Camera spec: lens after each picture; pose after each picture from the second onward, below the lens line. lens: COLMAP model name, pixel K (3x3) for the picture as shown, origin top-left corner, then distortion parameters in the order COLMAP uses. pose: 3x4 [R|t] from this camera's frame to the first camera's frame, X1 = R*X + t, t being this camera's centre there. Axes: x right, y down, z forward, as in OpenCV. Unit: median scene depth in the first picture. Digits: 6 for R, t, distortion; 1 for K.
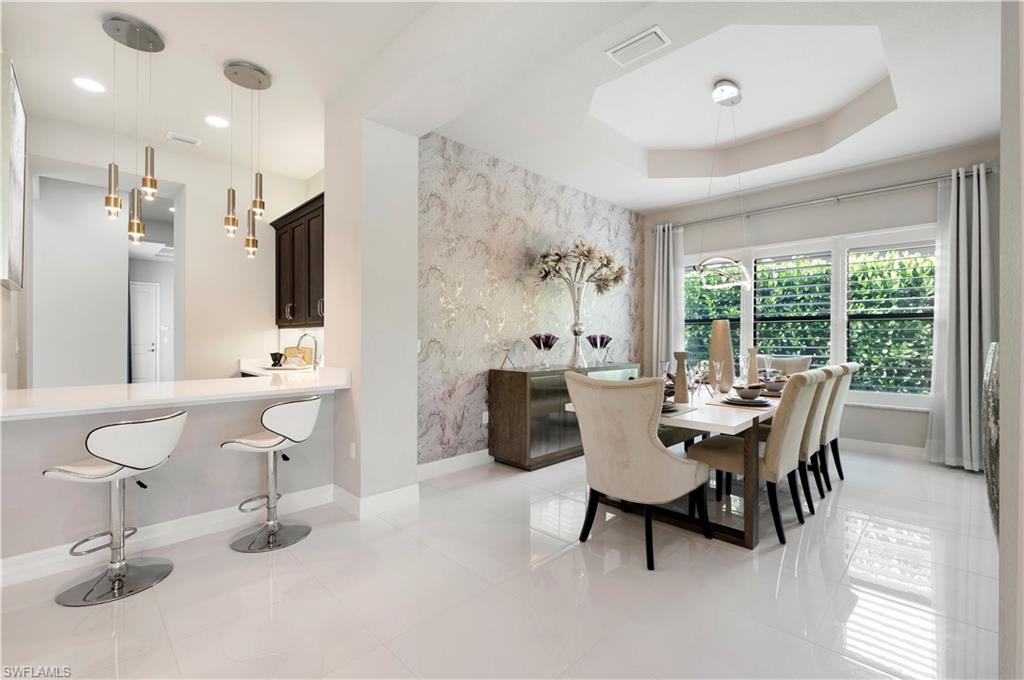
lens RADIAL K [[446.0, 0, 512.0], [0, 446.0, 340.0], [0, 0, 1]] dist [-0.001237, -0.000167]
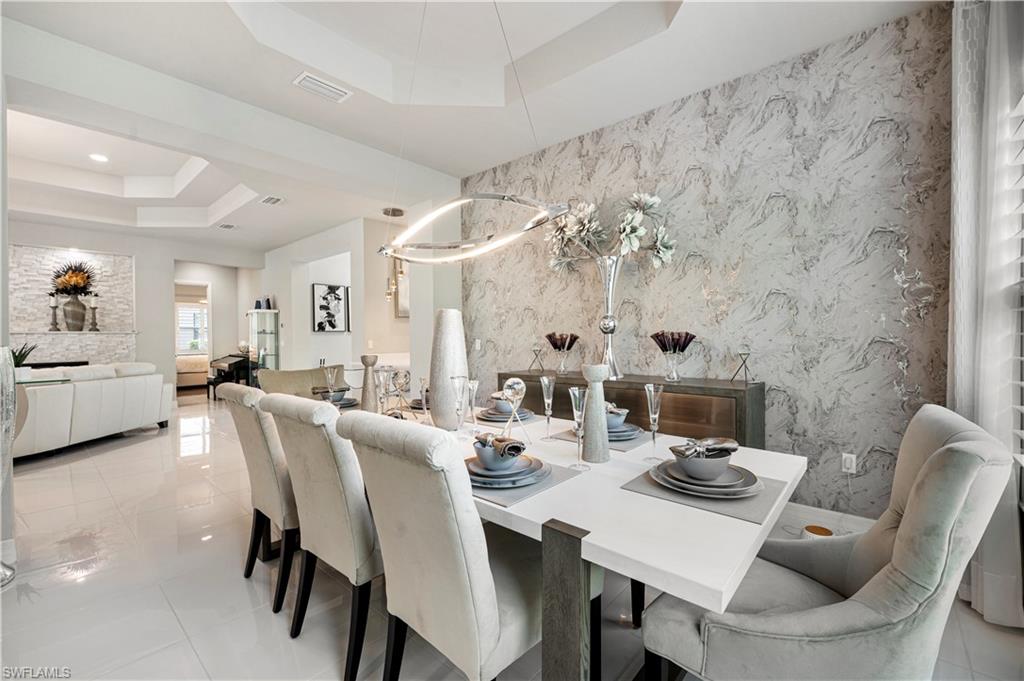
lens RADIAL K [[425.3, 0, 512.0], [0, 425.3, 340.5], [0, 0, 1]] dist [-0.000395, -0.000023]
pose [[0.067428, 0.000945, -0.997724, 0.719616], [-0.003360, 0.999994, 0.000720, 0.000882], [0.997718, 0.003303, 0.067431, 0.720731]]
